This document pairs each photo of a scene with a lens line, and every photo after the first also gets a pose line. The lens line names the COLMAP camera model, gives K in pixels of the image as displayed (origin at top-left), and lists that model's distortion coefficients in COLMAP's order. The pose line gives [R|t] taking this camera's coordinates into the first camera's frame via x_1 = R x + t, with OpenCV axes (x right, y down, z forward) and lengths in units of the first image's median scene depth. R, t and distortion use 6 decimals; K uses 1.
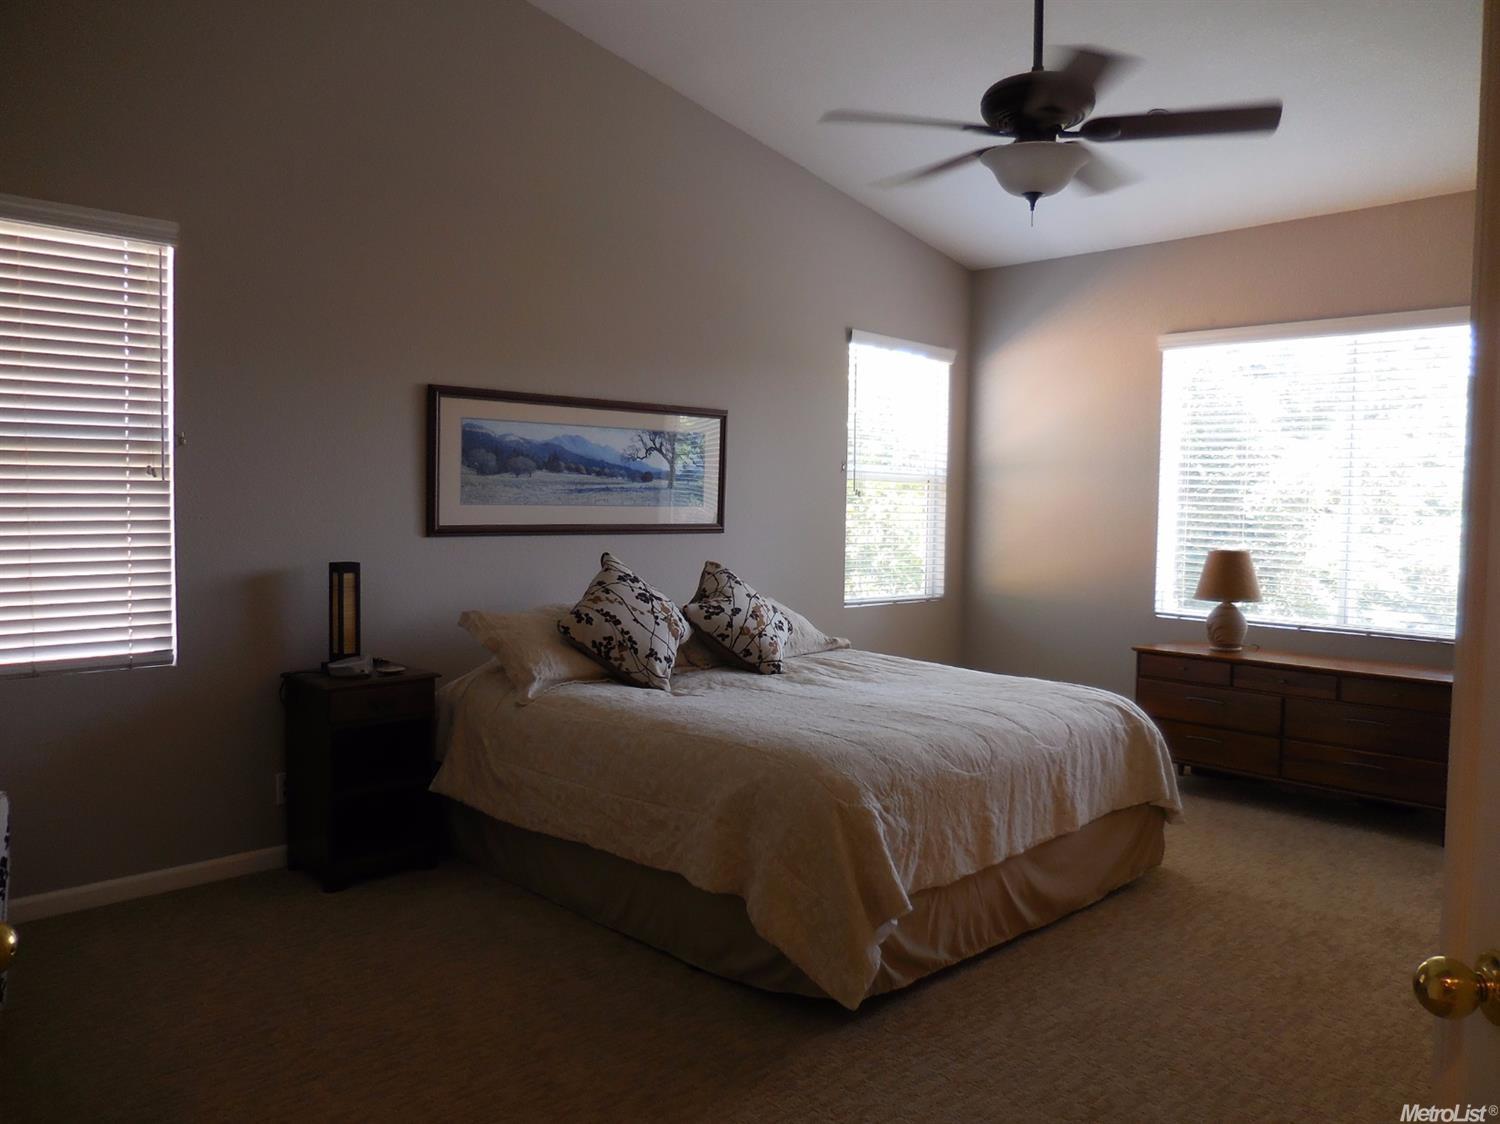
lens RADIAL K [[1124.6, 0, 745.1], [0, 1124.6, 561.0], [0, 0, 1]] dist [-0.020067, 0.003289]
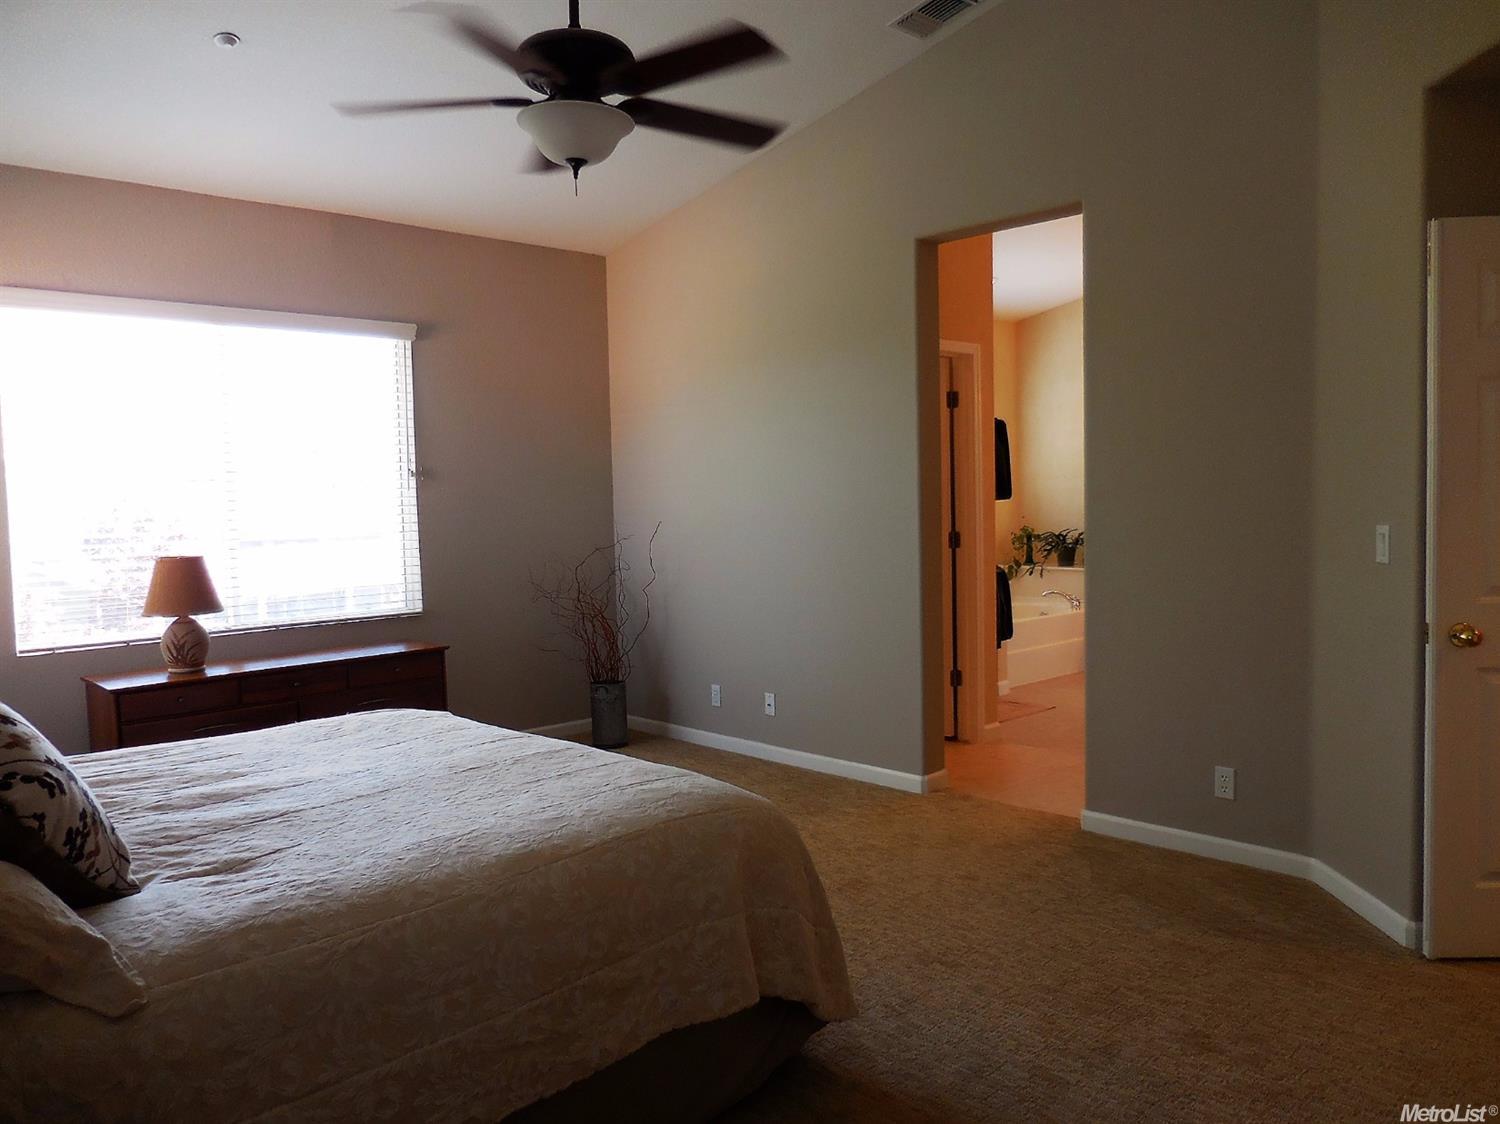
lens RADIAL K [[1124.6, 0, 745.1], [0, 1124.6, 561.0], [0, 0, 1]] dist [-0.020067, 0.003289]
pose [[-0.006730, -0.077261, 0.996988, -0.514013], [0.083637, 0.993474, 0.077553, -0.042539], [-0.996474, 0.083907, -0.000224, 0.656095]]
